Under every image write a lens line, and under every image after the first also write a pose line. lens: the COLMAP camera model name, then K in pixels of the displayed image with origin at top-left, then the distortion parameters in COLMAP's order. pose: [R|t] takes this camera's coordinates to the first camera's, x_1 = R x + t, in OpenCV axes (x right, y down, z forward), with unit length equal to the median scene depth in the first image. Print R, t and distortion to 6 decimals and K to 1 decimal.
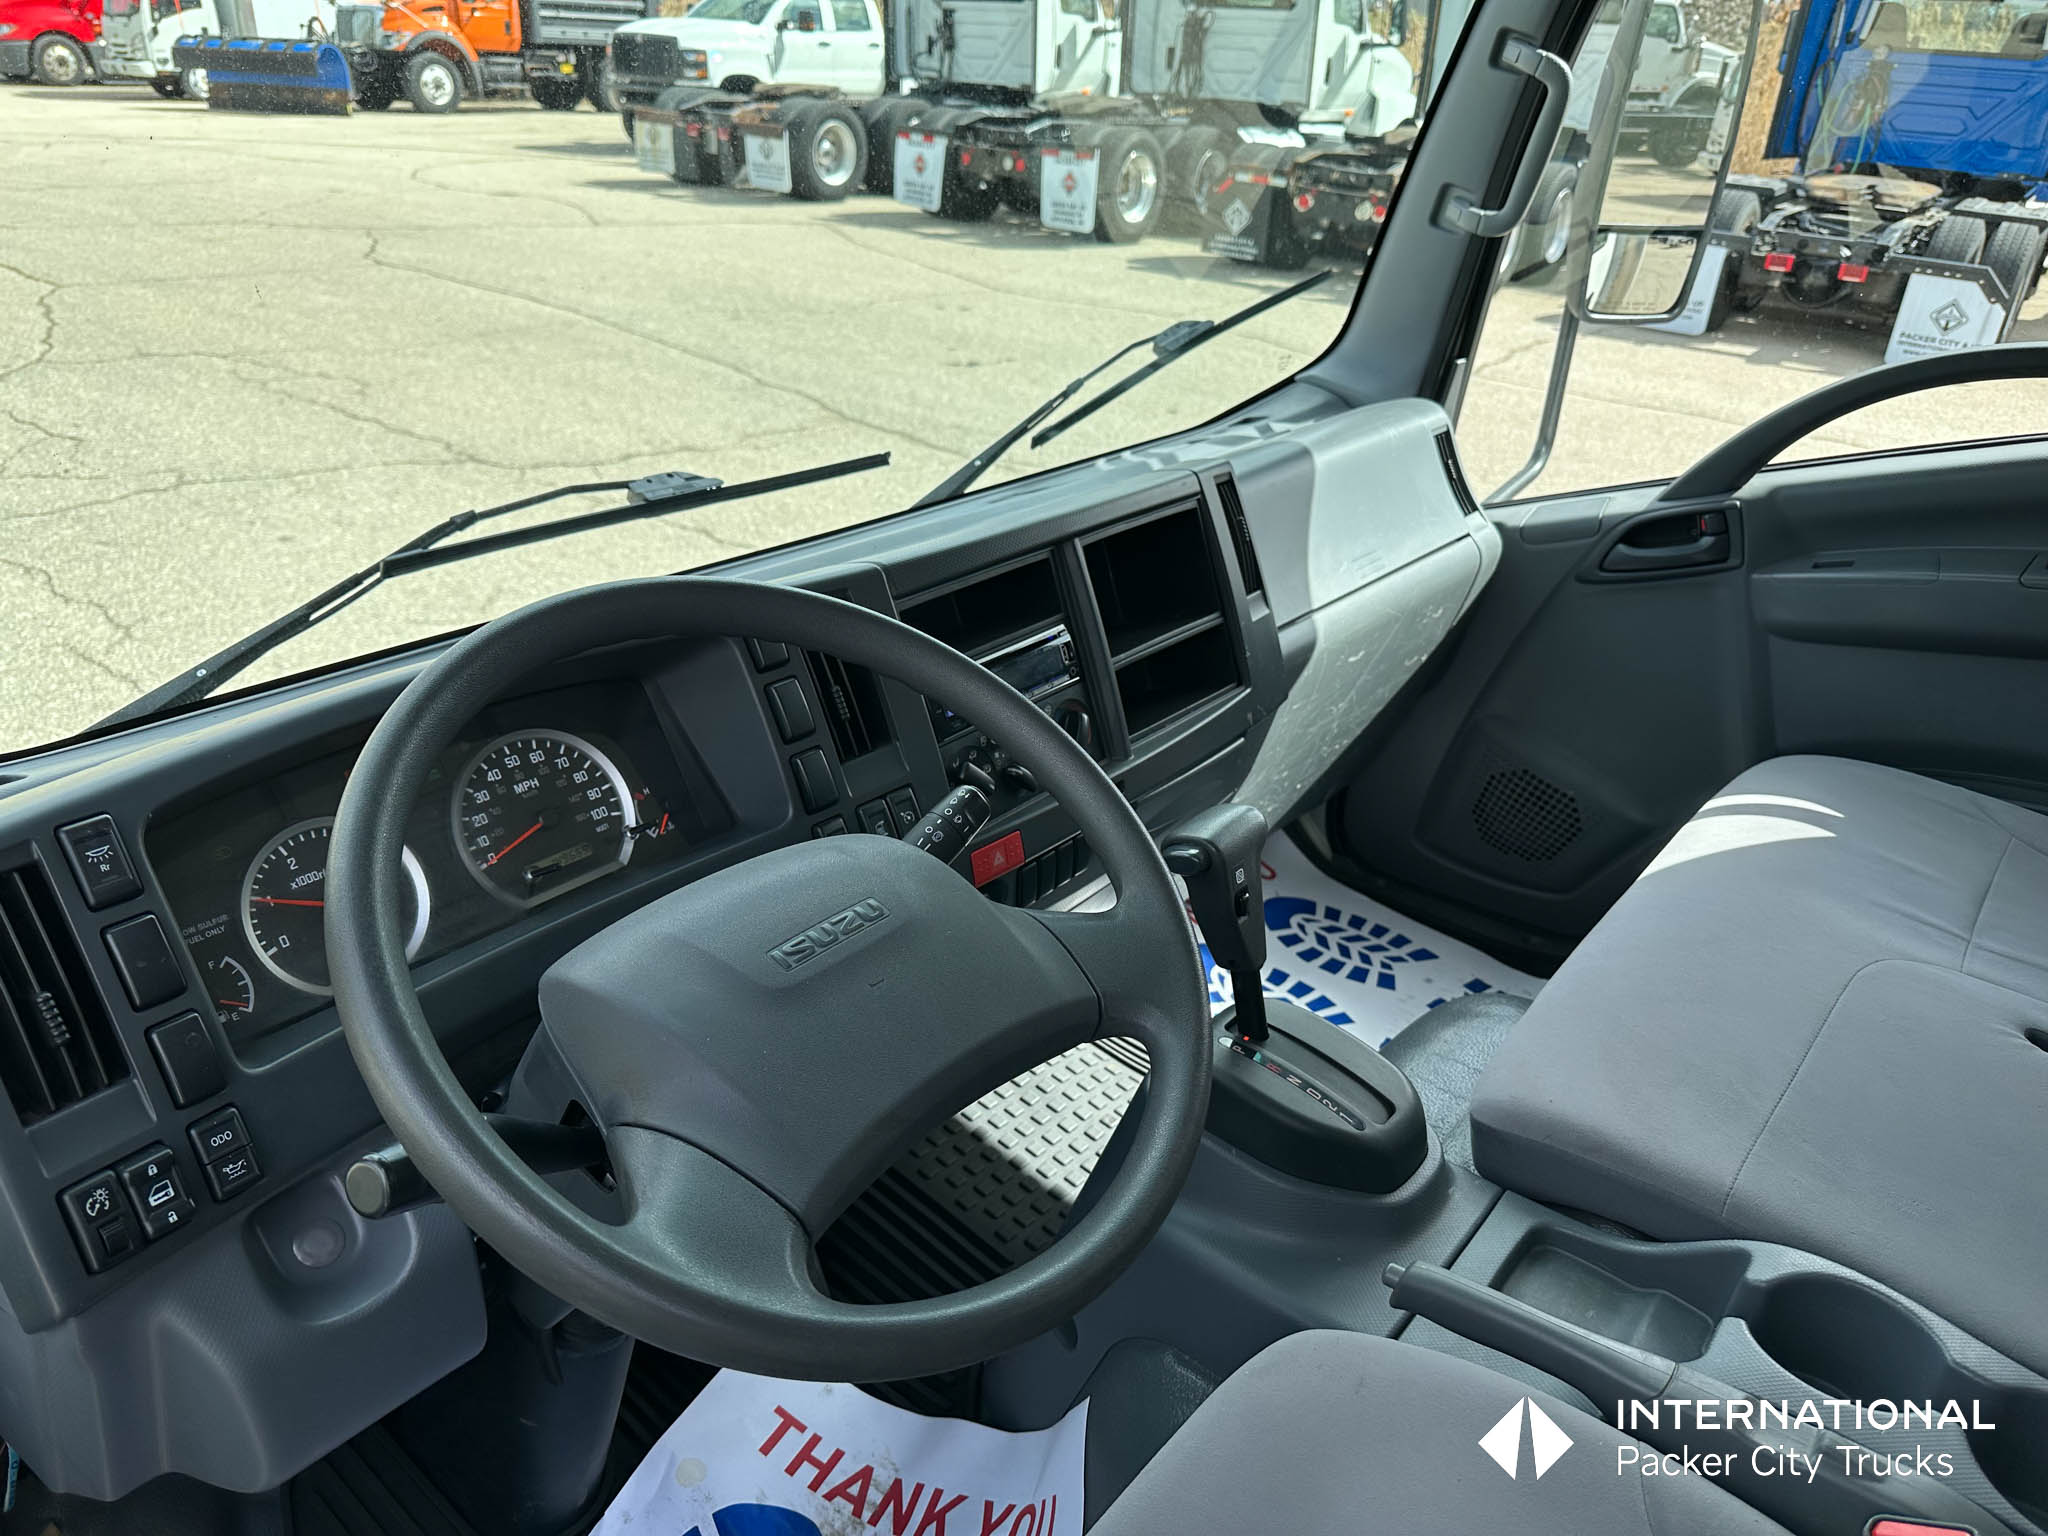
lens RADIAL K [[1404.3, 0, 1024.0], [0, 1404.3, 768.0], [0, 0, 1]] dist [0.177652, -0.000093]
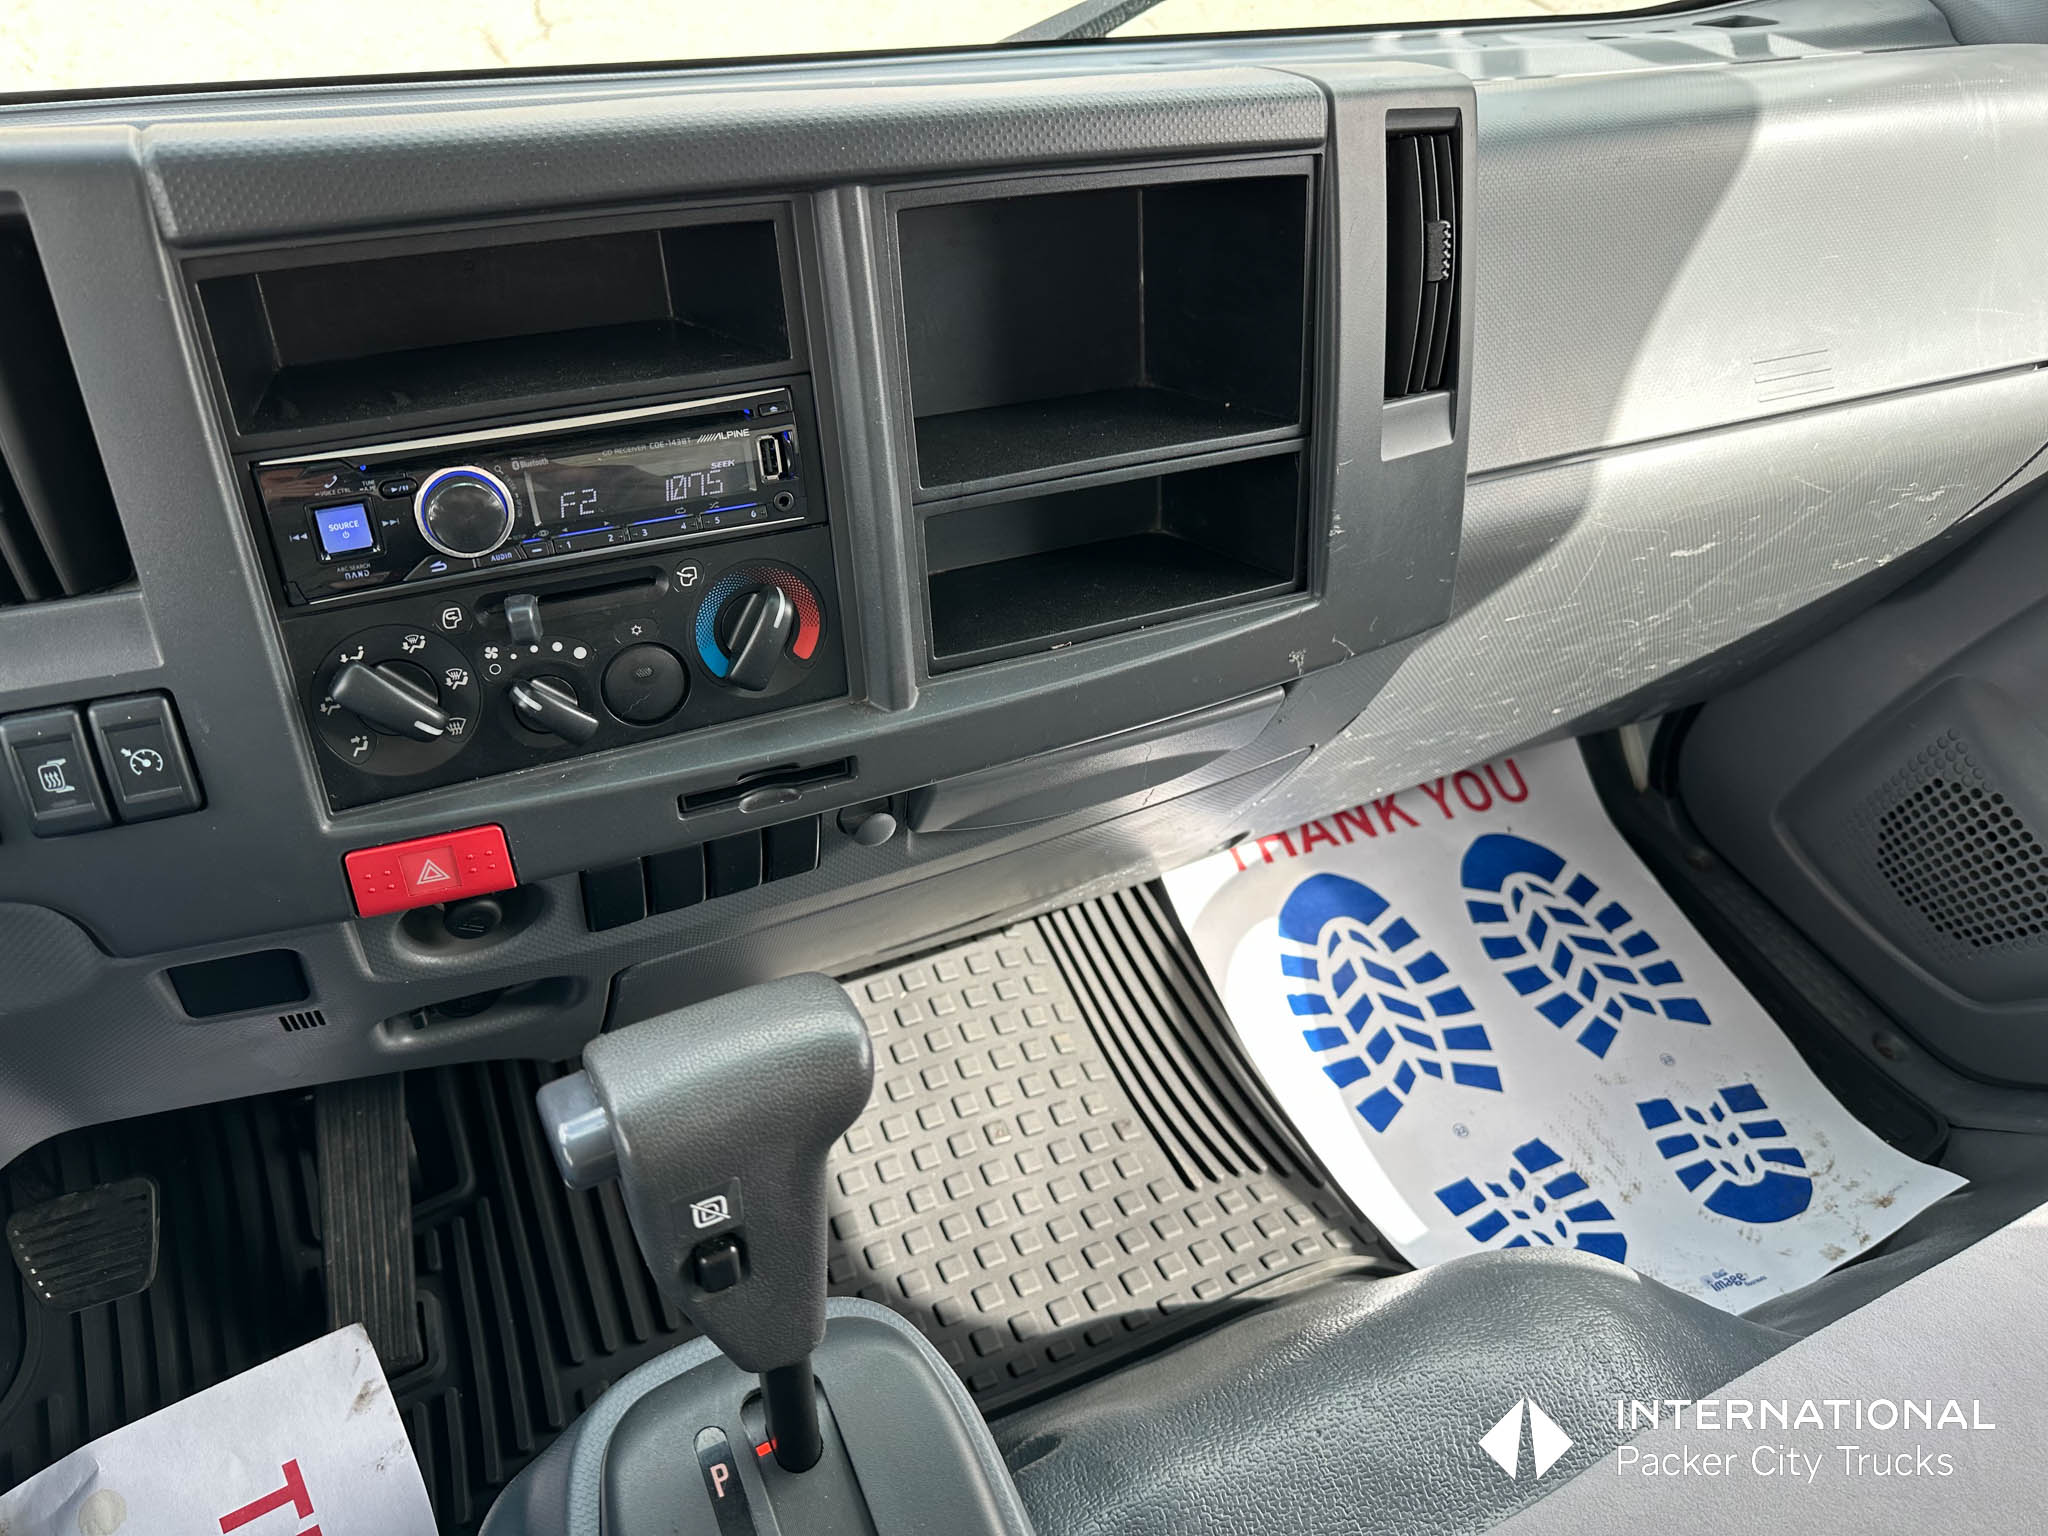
lens RADIAL K [[1450.2, 0, 1024.0], [0, 1450.2, 768.0], [0, 0, 1]] dist [0.098616, -0.129394]
pose [[0.907261, 0.337496, -0.250946, 0.144577], [-0.256059, 0.916615, 0.307004, -0.088773], [0.333634, -0.214275, 0.918028, 0.343906]]
